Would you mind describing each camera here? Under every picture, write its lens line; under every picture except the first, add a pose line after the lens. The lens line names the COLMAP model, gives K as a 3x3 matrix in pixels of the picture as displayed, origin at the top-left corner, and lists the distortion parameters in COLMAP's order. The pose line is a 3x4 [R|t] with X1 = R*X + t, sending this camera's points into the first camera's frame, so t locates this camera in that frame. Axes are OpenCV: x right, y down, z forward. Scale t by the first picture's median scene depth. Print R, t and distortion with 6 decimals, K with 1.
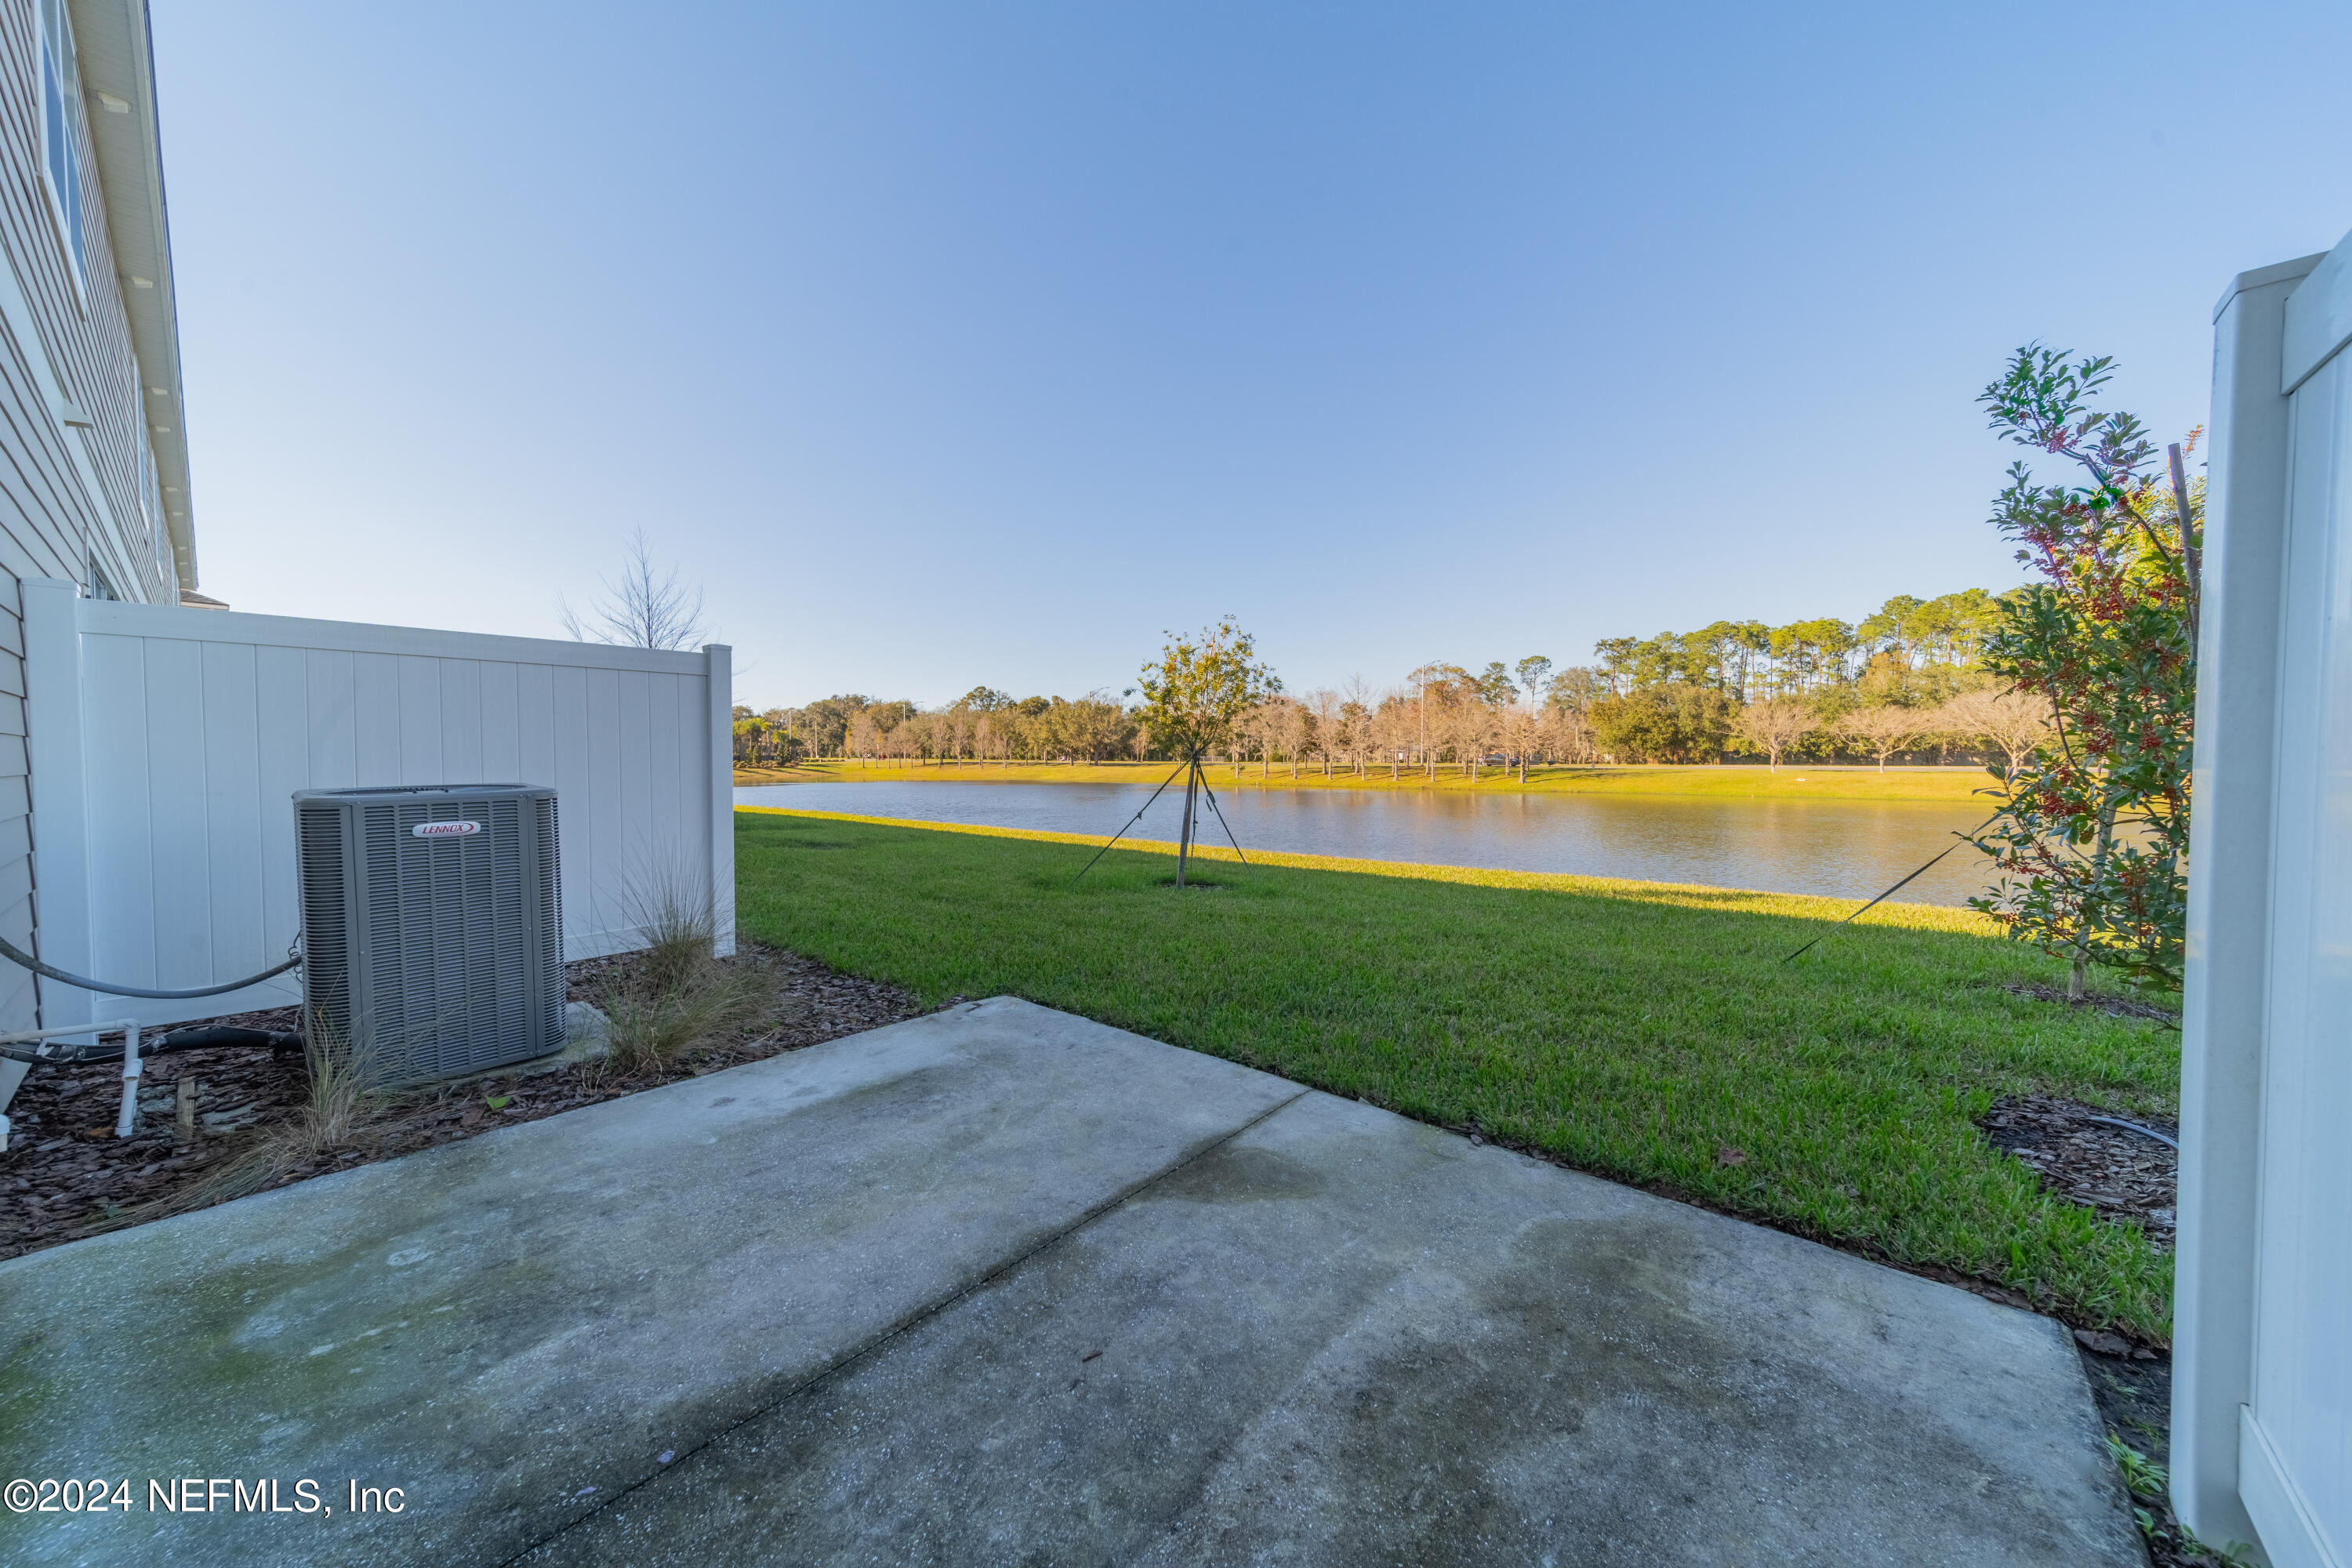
lens RADIAL K [[834.8, 0, 1176.0], [0, 834.8, 784.0], [0, 0, 1]] dist [-0.000743, 0.000012]
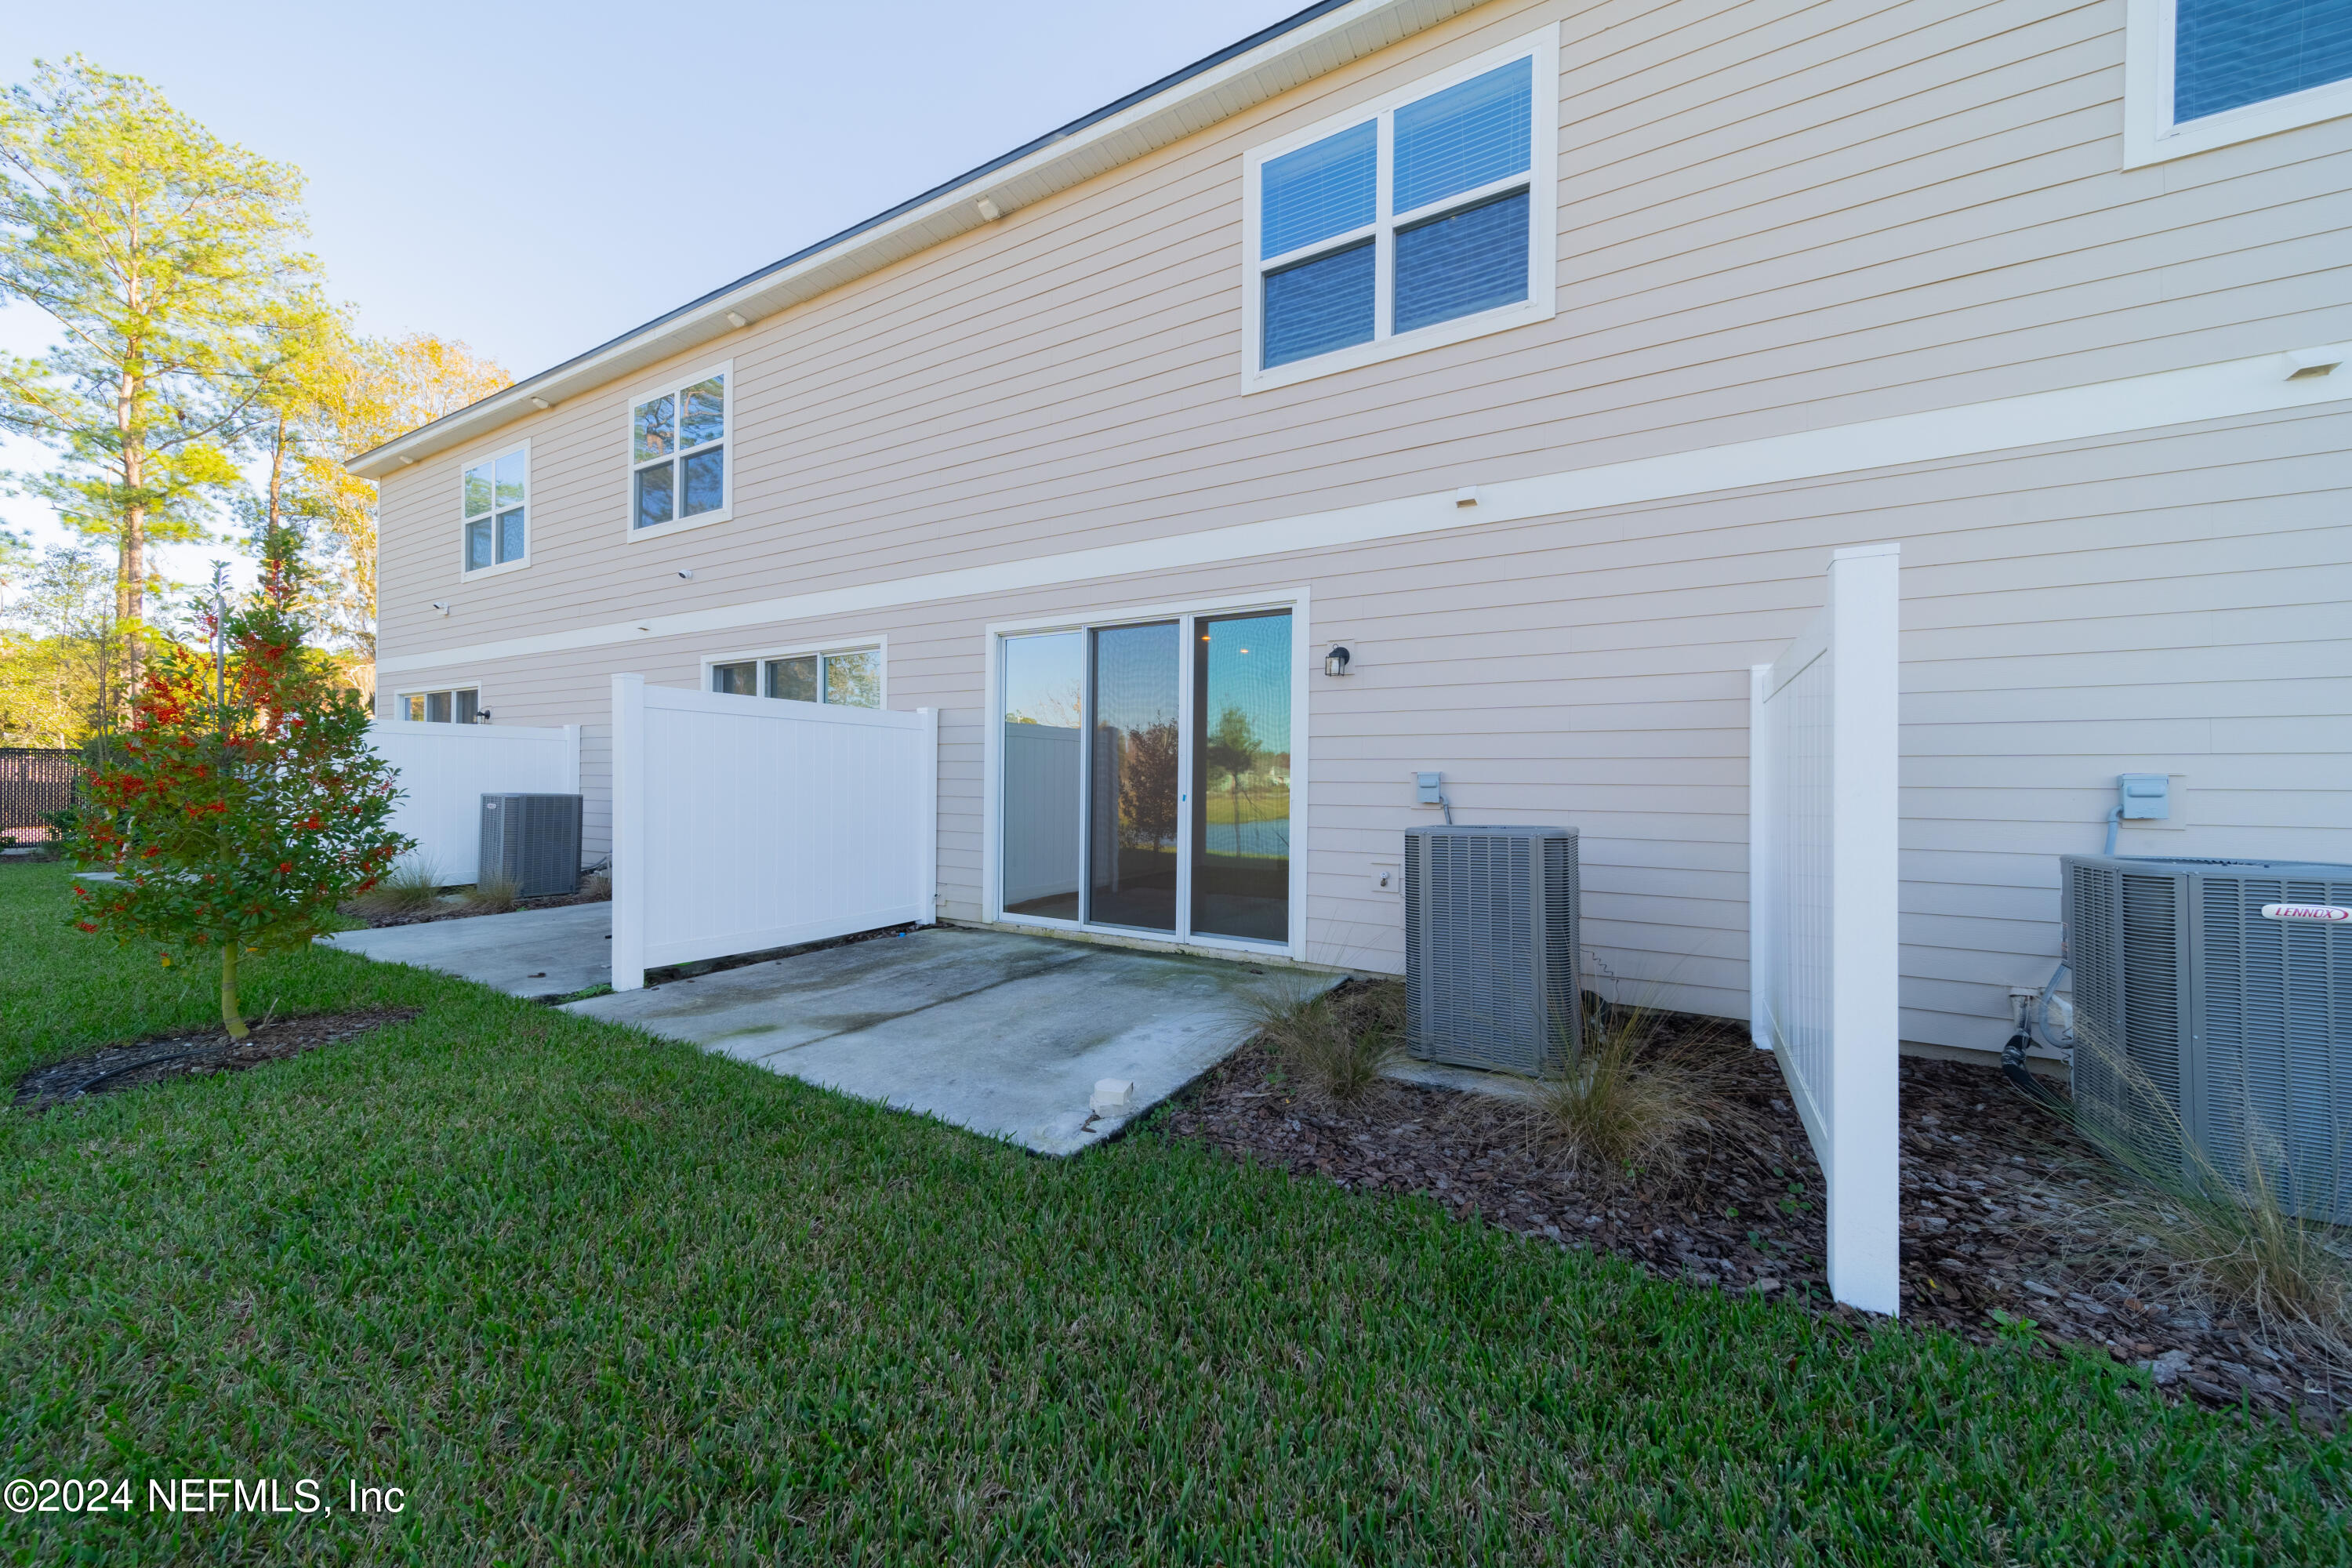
lens RADIAL K [[834.8, 0, 1176.0], [0, 834.8, 784.0], [0, 0, 1]] dist [-0.000743, 0.000012]
pose [[-0.983122, -0.005641, -0.182866, -0.242430], [-0.009258, 0.999778, 0.018929, -0.082365], [0.182718, 0.020302, -0.982956, 2.397255]]
